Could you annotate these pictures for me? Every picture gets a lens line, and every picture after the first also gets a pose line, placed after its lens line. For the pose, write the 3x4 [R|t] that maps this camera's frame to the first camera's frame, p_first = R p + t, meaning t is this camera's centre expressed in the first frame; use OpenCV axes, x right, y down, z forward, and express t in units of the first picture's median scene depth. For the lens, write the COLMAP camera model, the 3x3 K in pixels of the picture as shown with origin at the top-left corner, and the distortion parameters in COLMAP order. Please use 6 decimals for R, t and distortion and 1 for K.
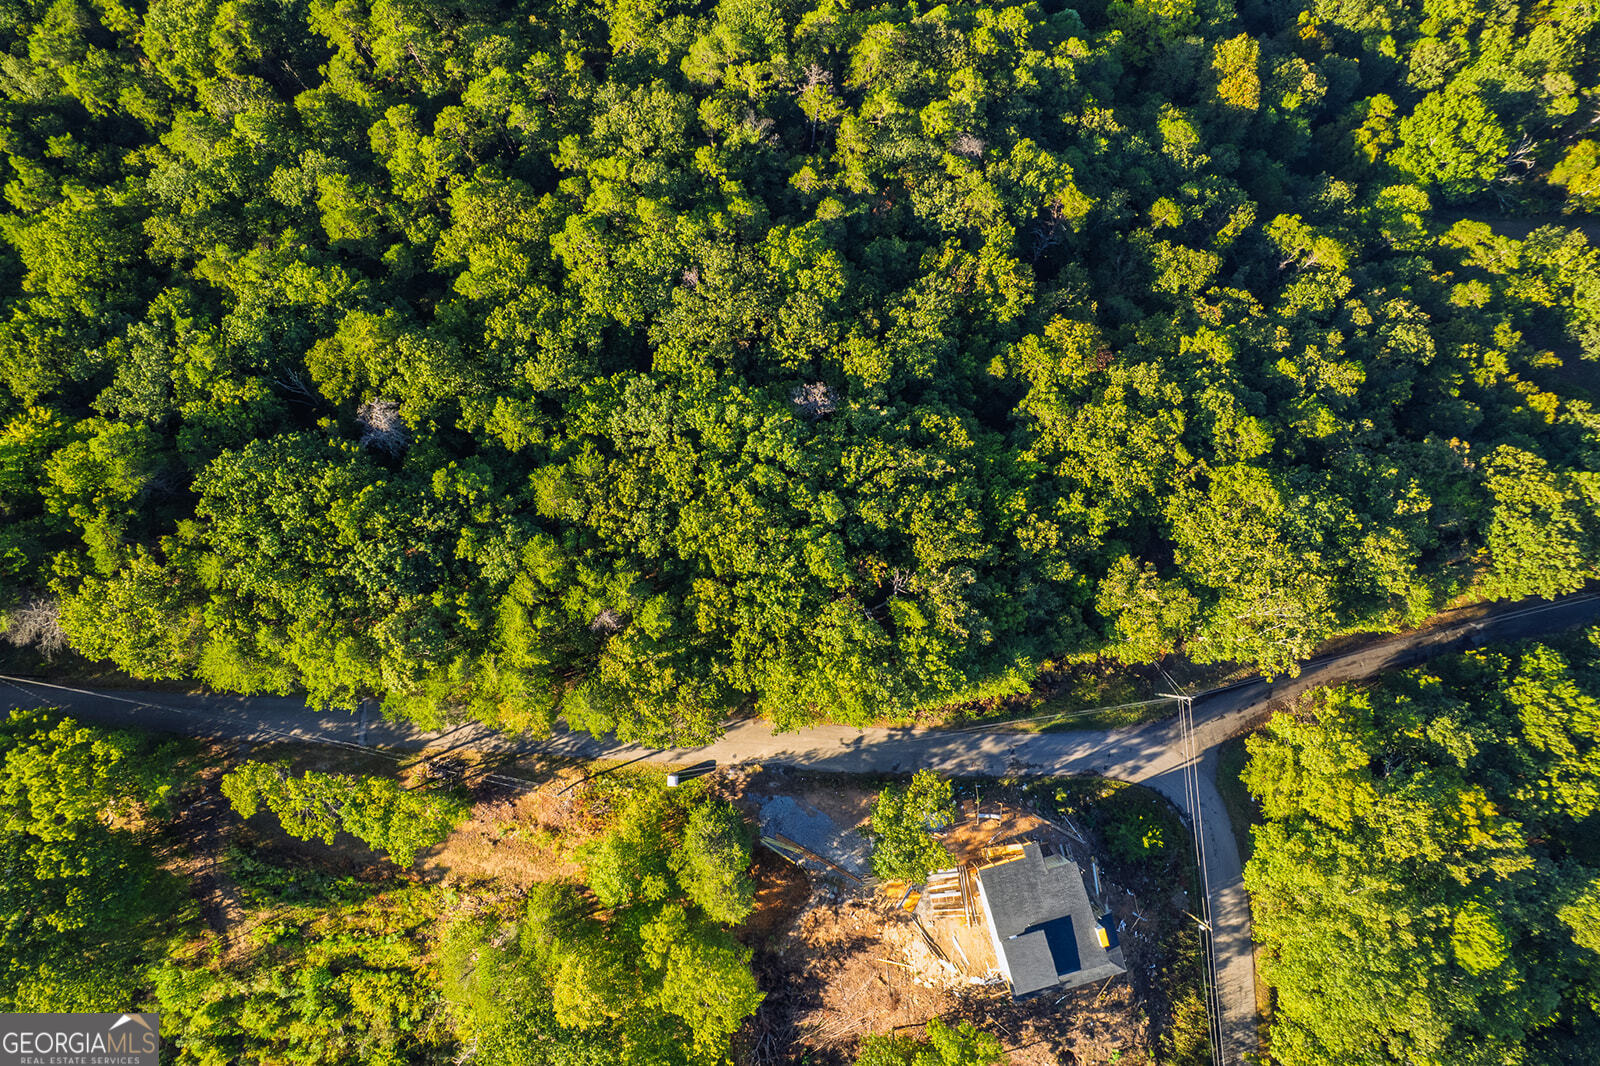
lens RADIAL K [[1014.4, 0, 801.1], [0, 1014.4, 530.0], [0, 0, 1]] dist [-0.074536, 0.071253]
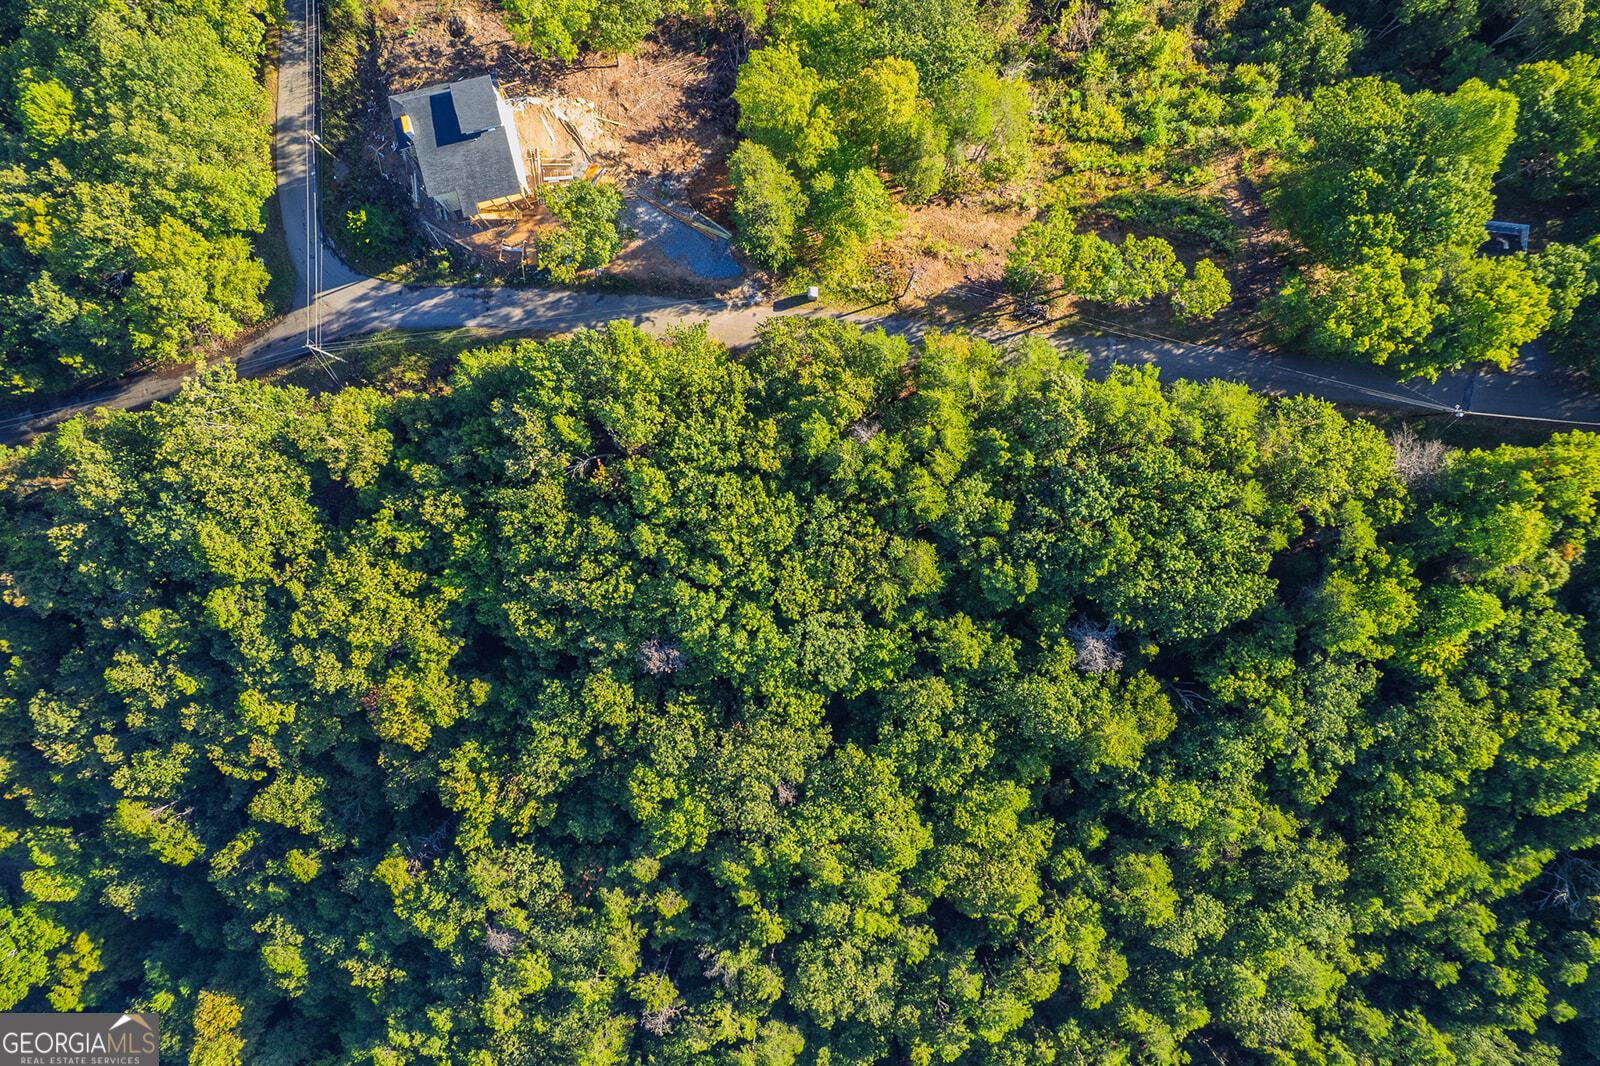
lens RADIAL K [[1014.4, 0, 801.1], [0, 1014.4, 530.0], [0, 0, 1]] dist [-0.074536, 0.071253]
pose [[-0.999163, -0.034525, -0.021929, -0.097982], [0.031275, -0.990440, 0.134353, -0.133962], [-0.026357, 0.133555, 0.990691, -0.005112]]
